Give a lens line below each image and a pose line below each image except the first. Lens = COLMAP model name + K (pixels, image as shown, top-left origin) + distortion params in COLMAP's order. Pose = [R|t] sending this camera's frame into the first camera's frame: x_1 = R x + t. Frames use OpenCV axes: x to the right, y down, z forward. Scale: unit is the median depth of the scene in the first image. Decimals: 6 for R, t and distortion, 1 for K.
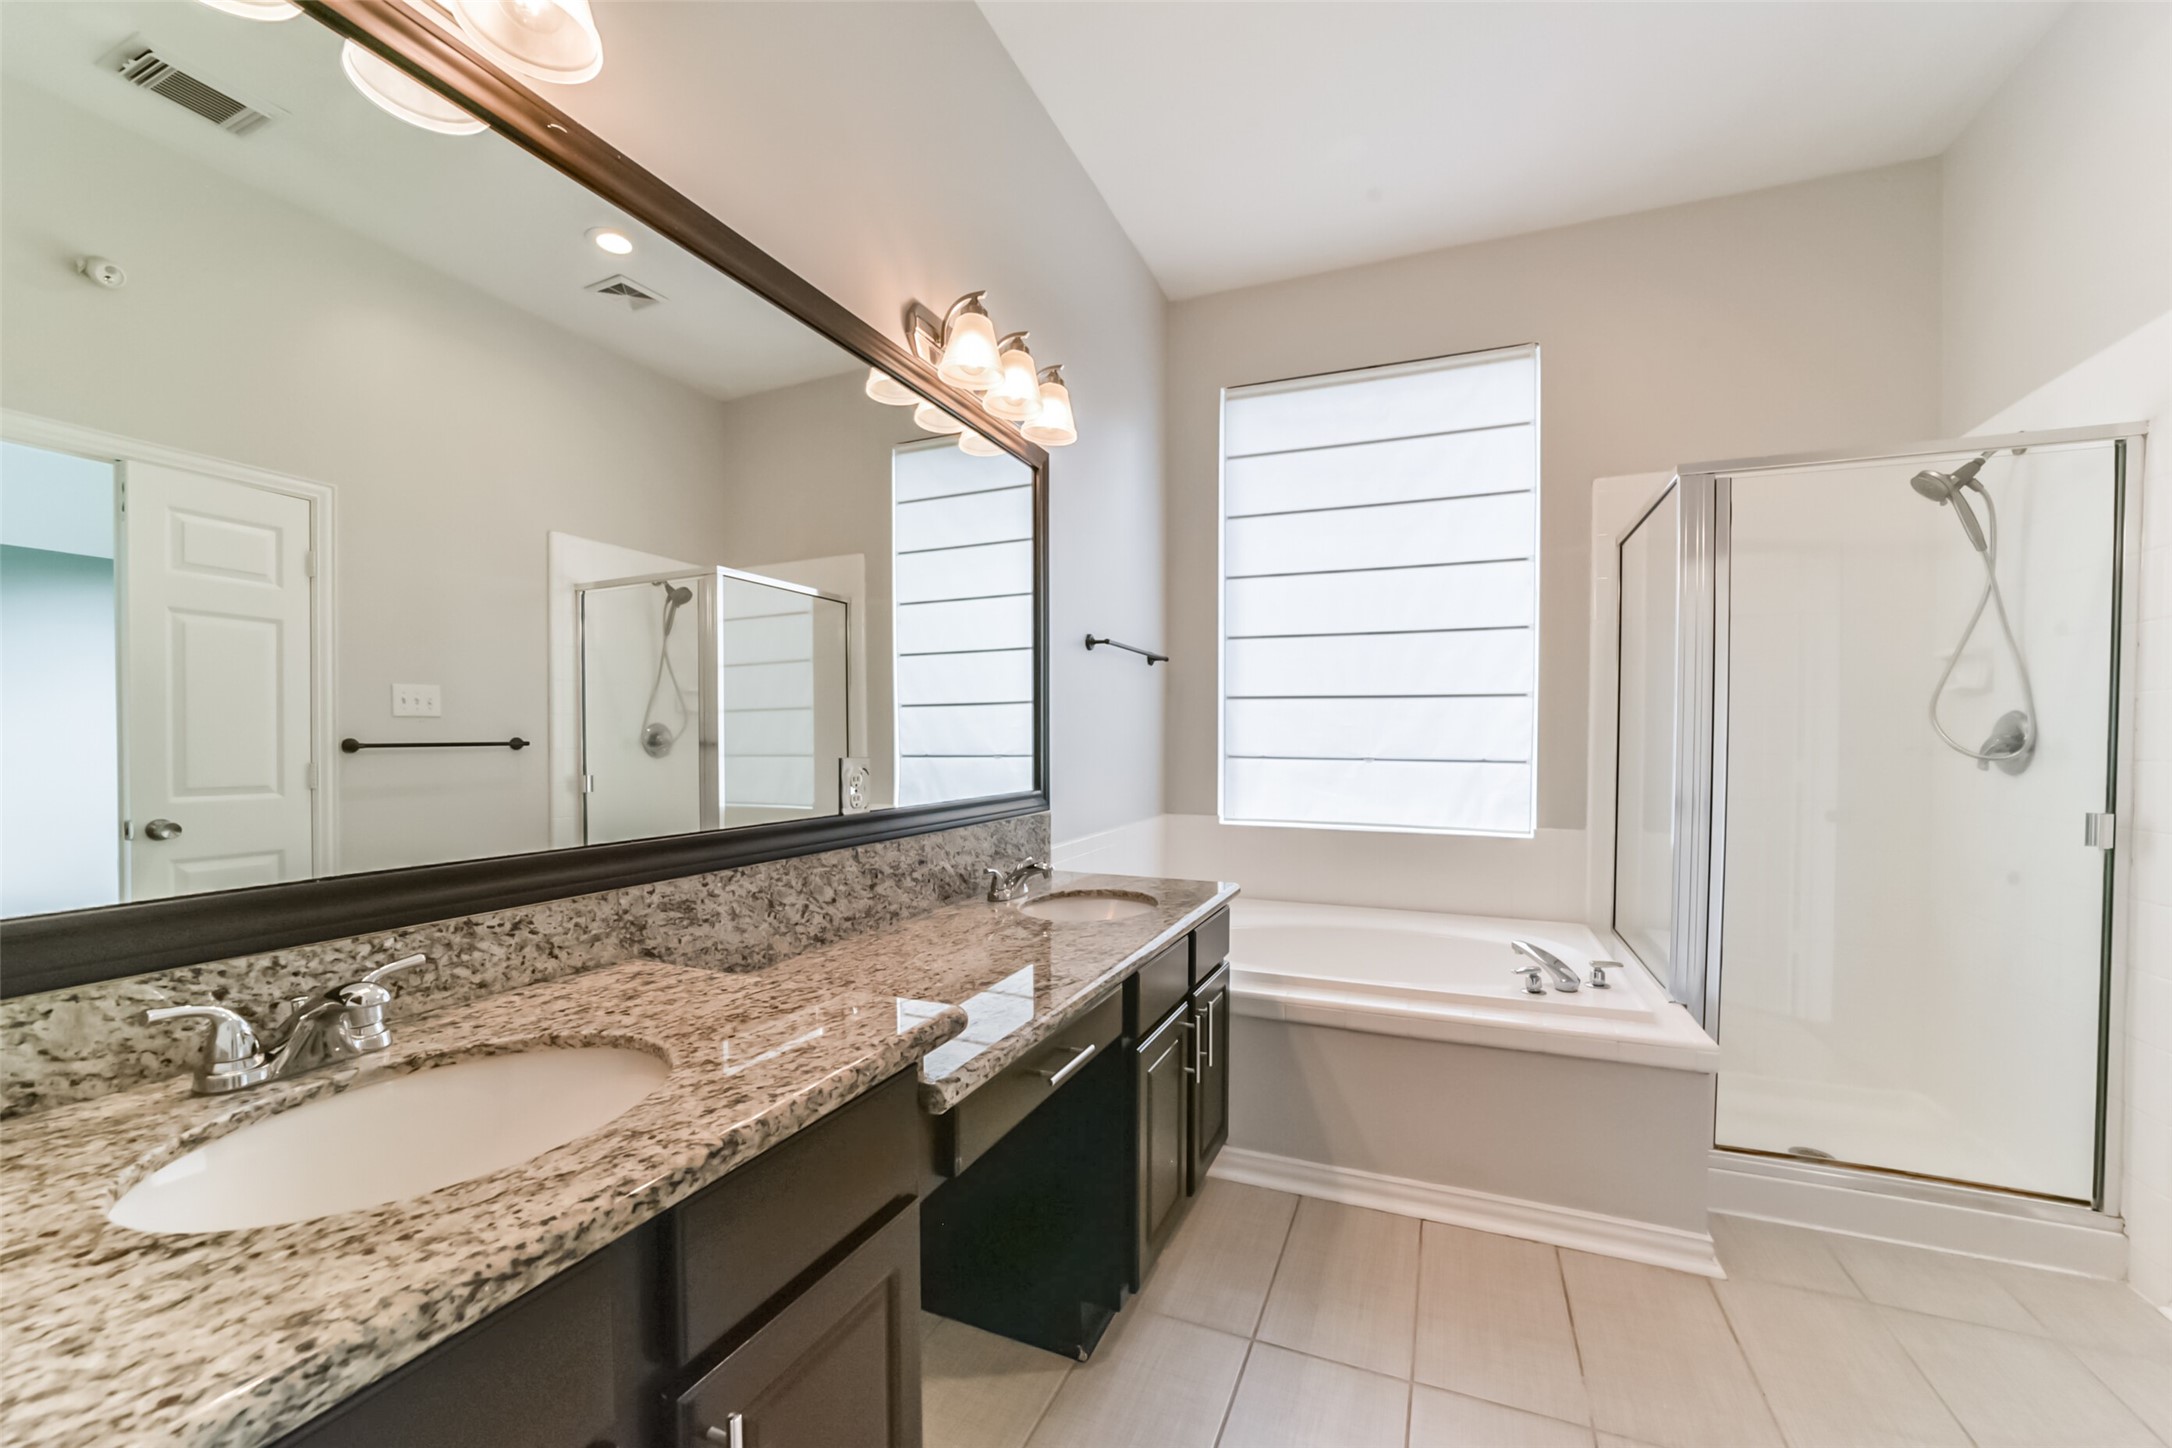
lens RADIAL K [[851.7, 0, 1087.6], [0, 851.7, 751.7], [0, 0, 1]] dist [-0.030999, 0.006408]
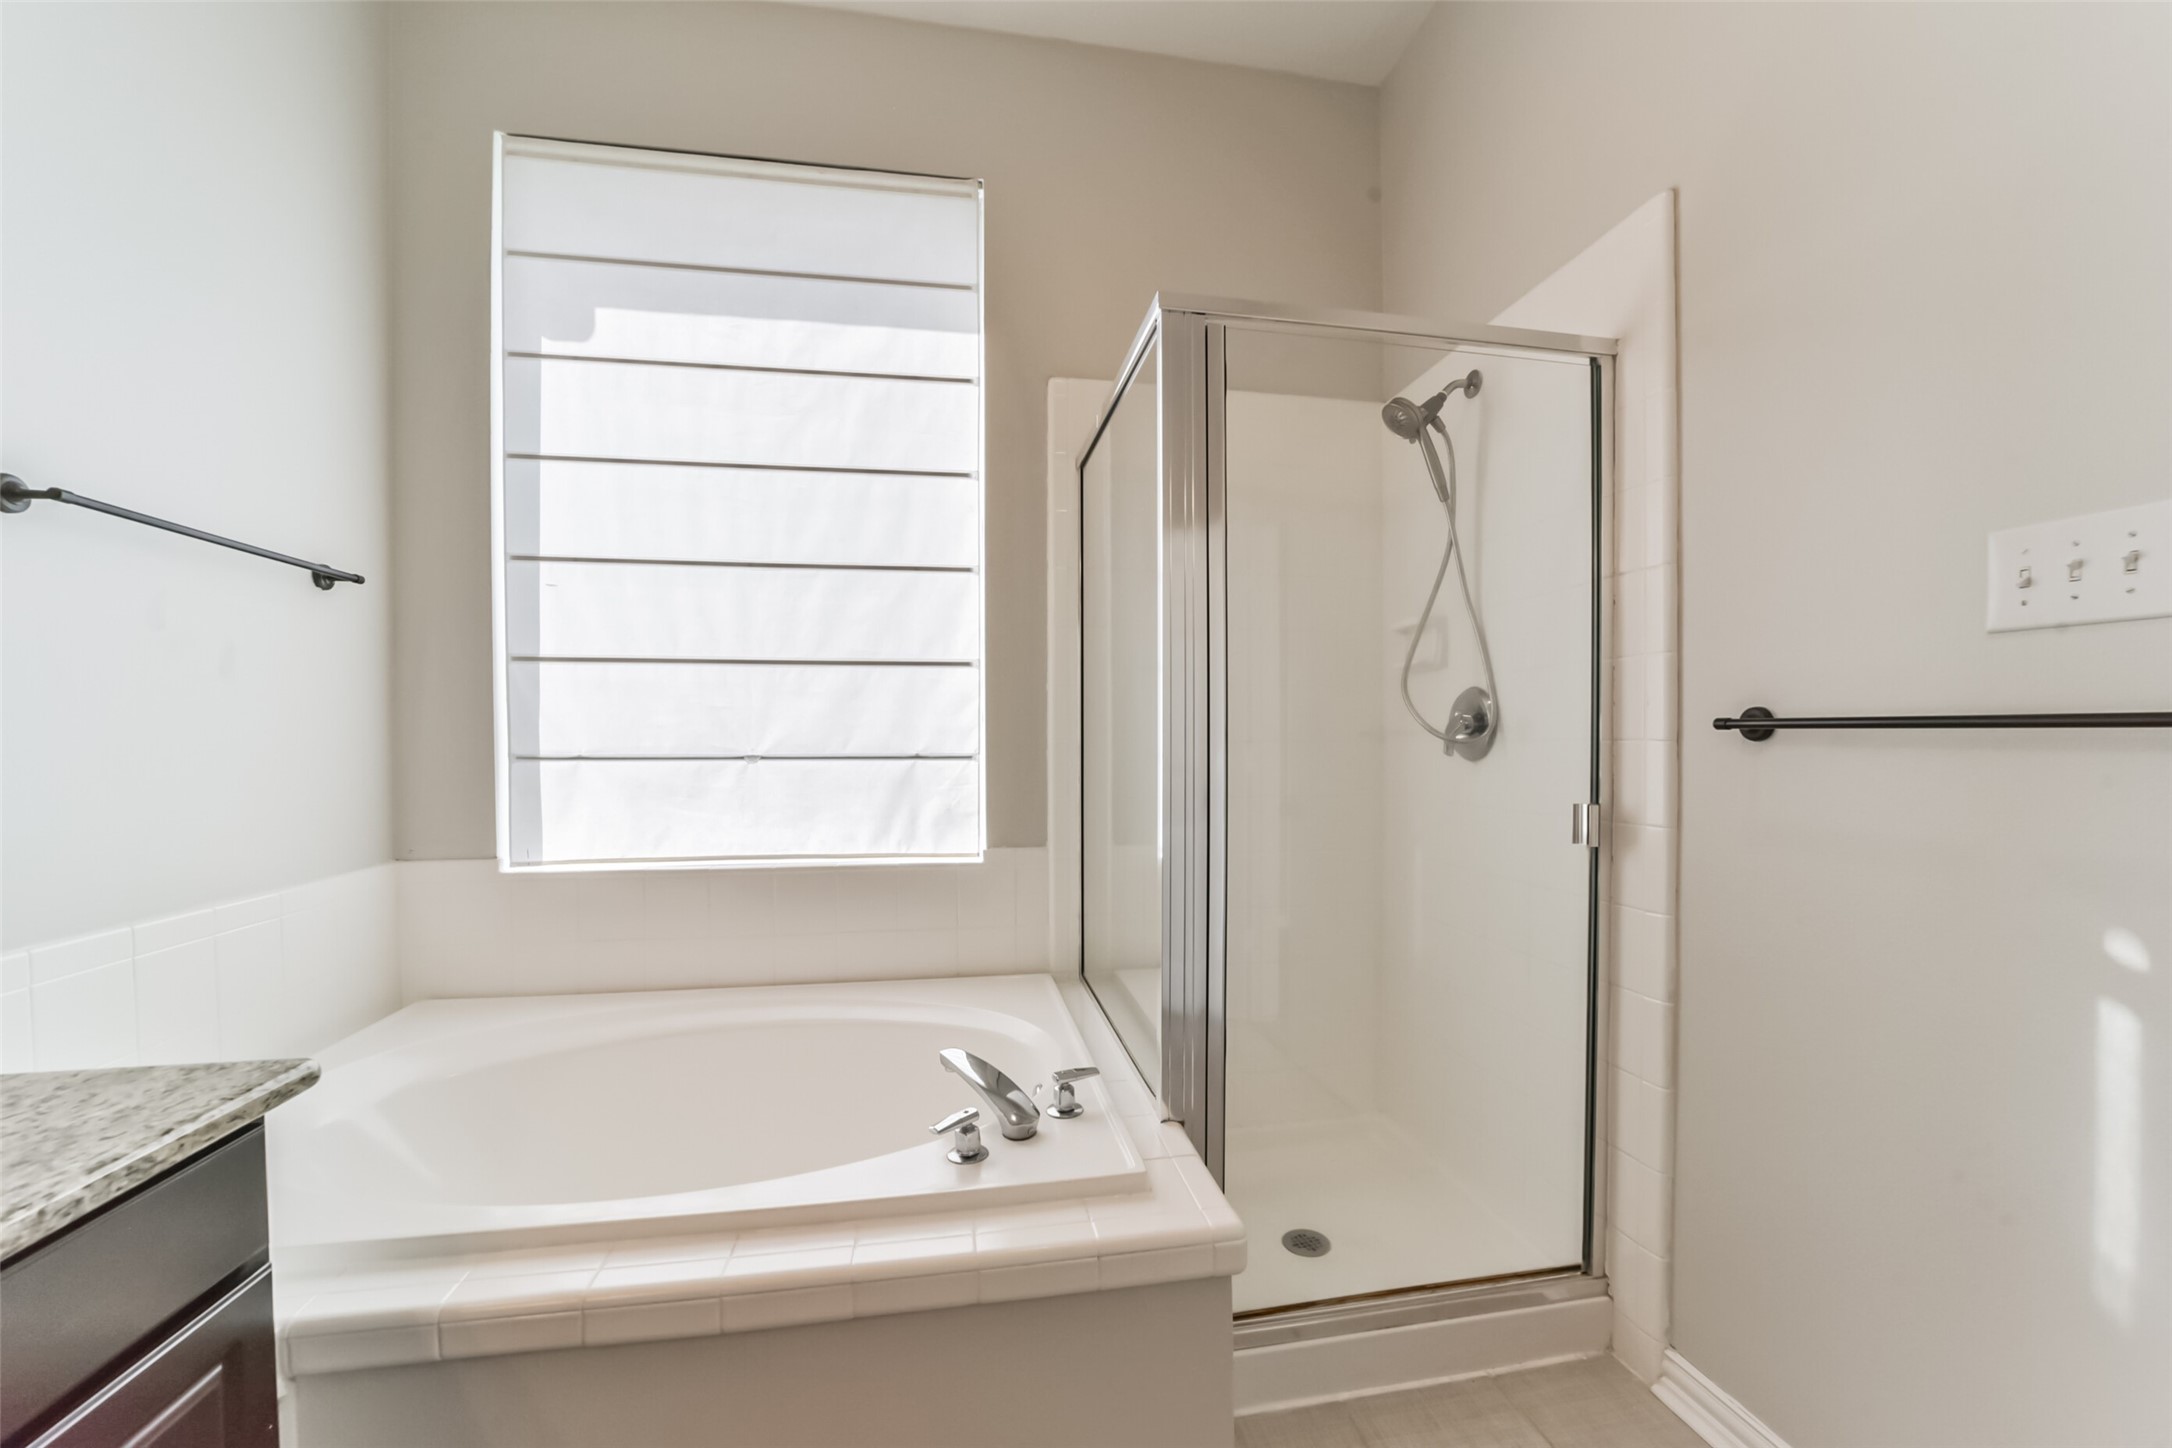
lens RADIAL K [[851.7, 0, 1069.8], [0, 851.7, 756.0], [0, 0, 1]] dist [-0.030999, 0.006408]
pose [[0.849871, -0.018263, 0.526675, 0.287567], [0.016963, 0.999829, 0.007297, 0.009897], [-0.526718, 0.002733, 0.850035, 0.469795]]
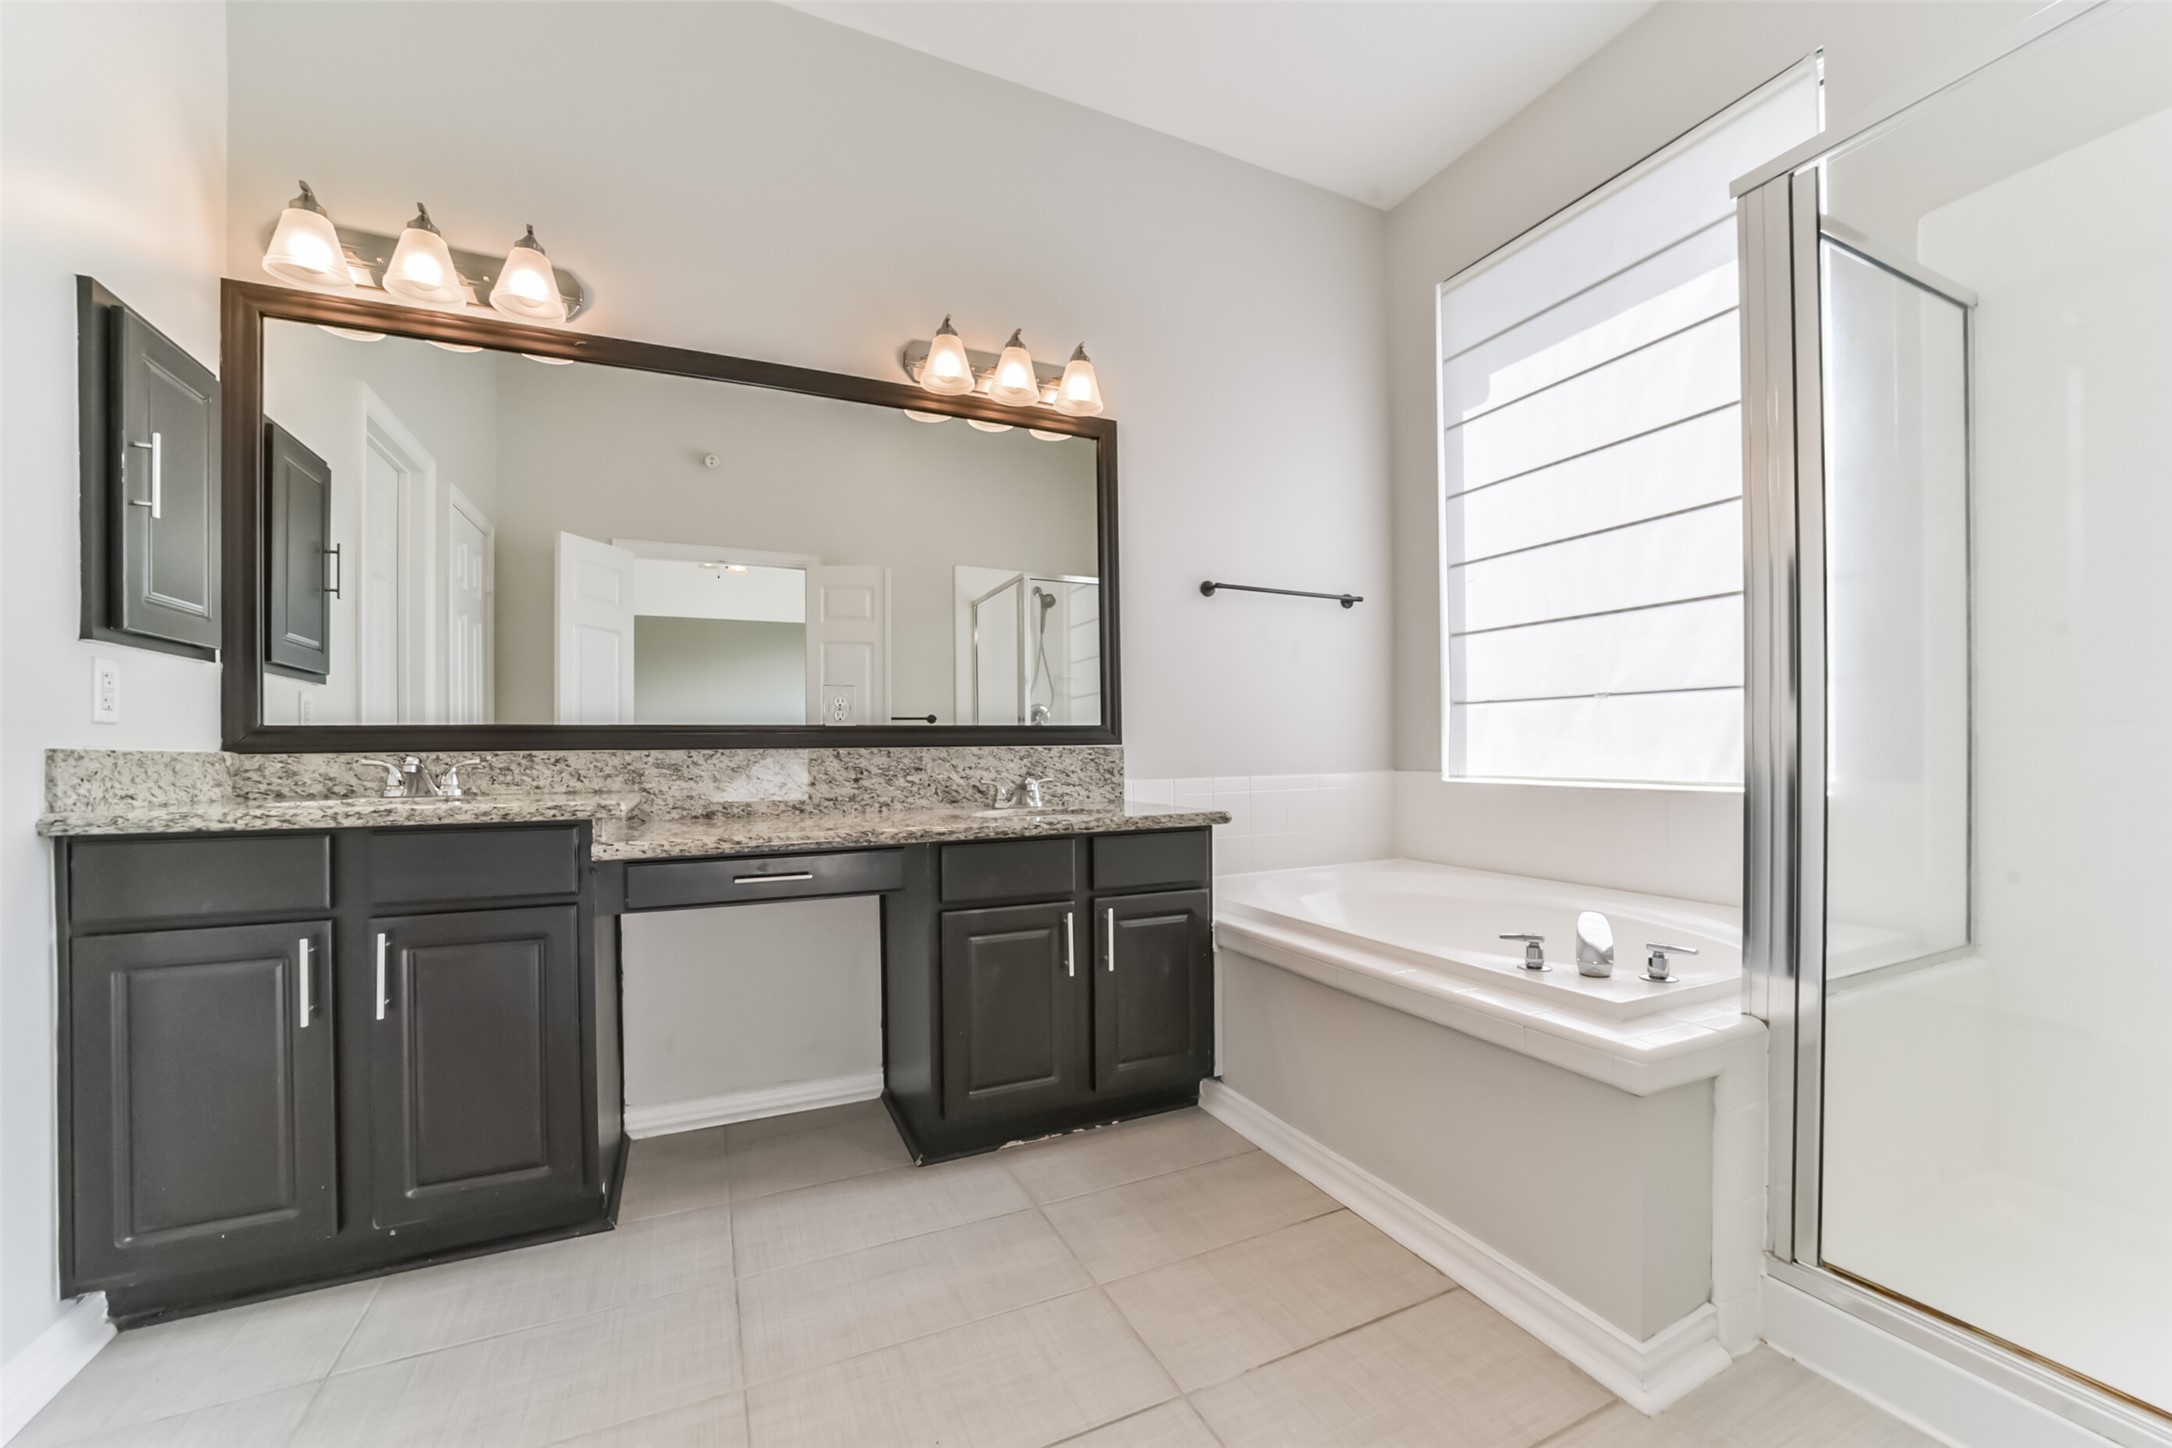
lens RADIAL K [[851.7, 0, 1087.6], [0, 851.7, 750.1], [0, 0, 1]] dist [-0.030999, 0.006408]
pose [[0.741775, -0.010560, -0.670566, 0.727996], [0.001672, 0.999902, -0.013897, 0.100534], [0.670647, 0.009187, 0.741720, 0.179126]]
